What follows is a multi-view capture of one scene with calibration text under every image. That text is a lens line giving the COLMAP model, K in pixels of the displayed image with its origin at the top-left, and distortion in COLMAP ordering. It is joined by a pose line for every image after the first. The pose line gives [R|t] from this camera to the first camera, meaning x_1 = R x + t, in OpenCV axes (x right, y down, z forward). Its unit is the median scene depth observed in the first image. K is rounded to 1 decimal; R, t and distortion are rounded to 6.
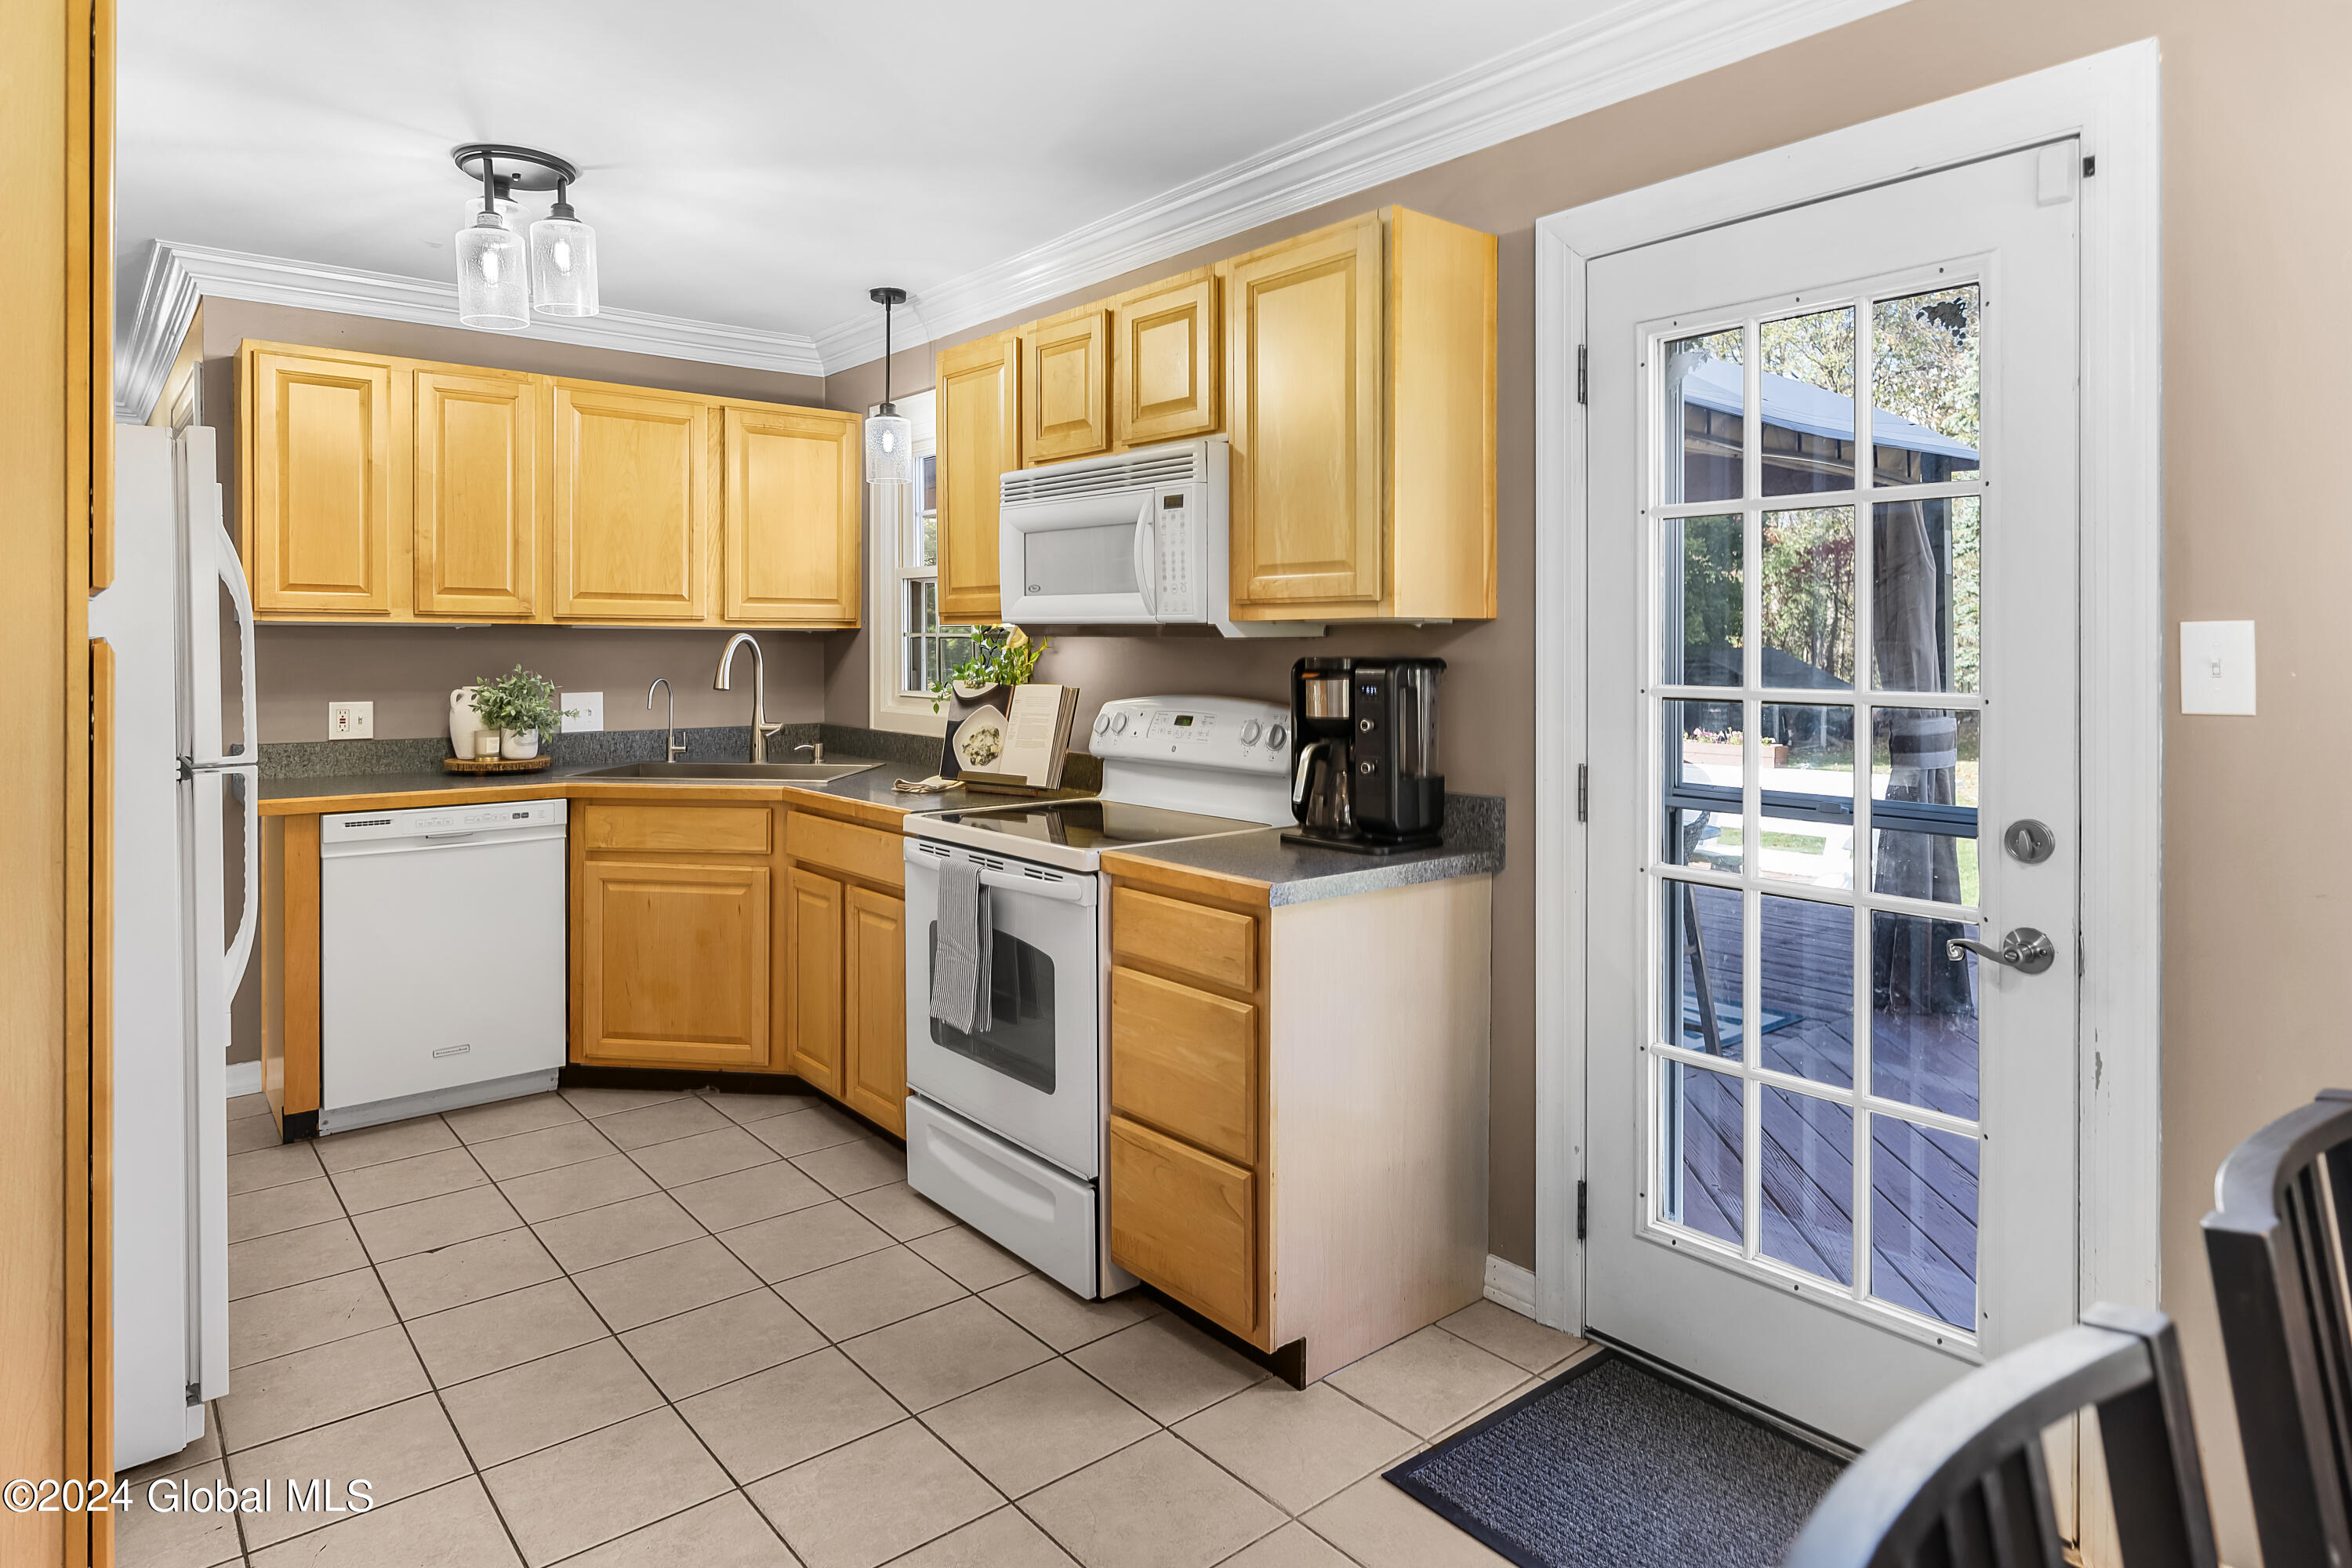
lens RADIAL K [[1355.2, 0, 1181.5], [0, 1355.2, 637.5], [0, 0, 1]] dist [0.000143, 0.000563]
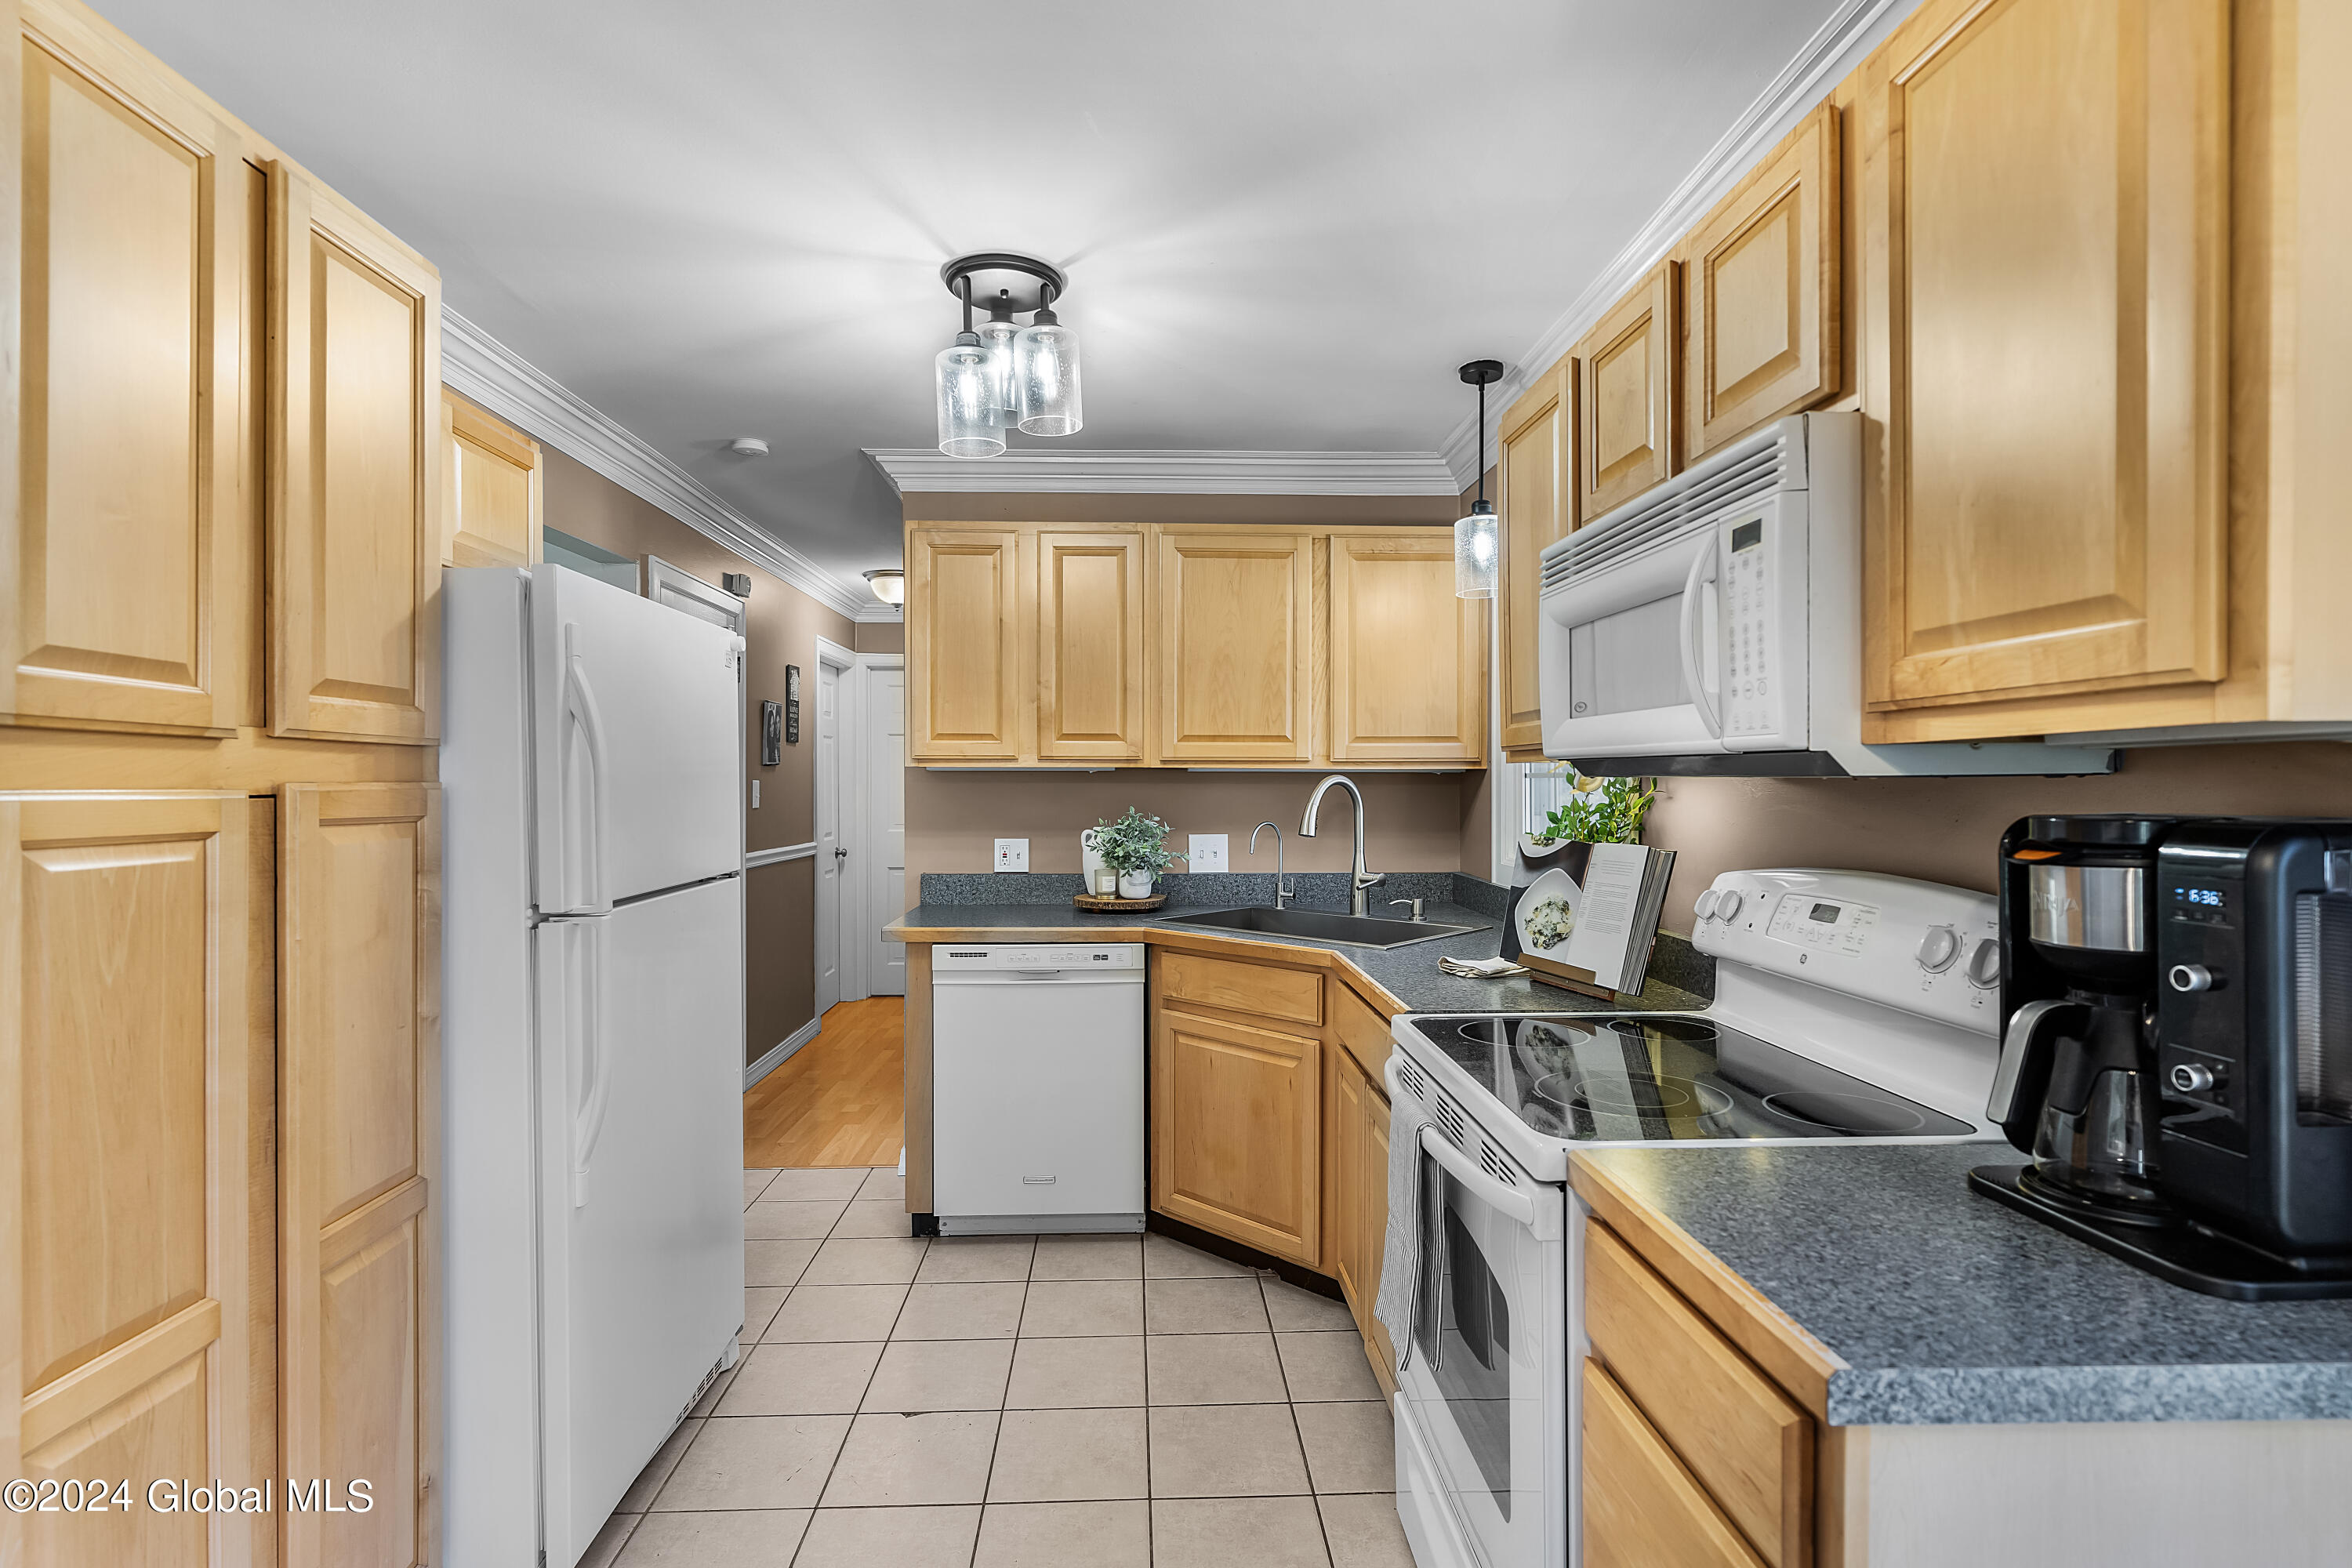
lens RADIAL K [[1137.0, 0, 1176.0], [0, 1137.0, 784.0], [0, 0, 1]] dist [-0.000950, 0.000332]
pose [[0.793480, -0.001809, -0.608593, 0.072761], [0.004043, 0.999989, 0.002299, 0.000890], [0.608582, -0.004285, 0.793479, 0.373494]]
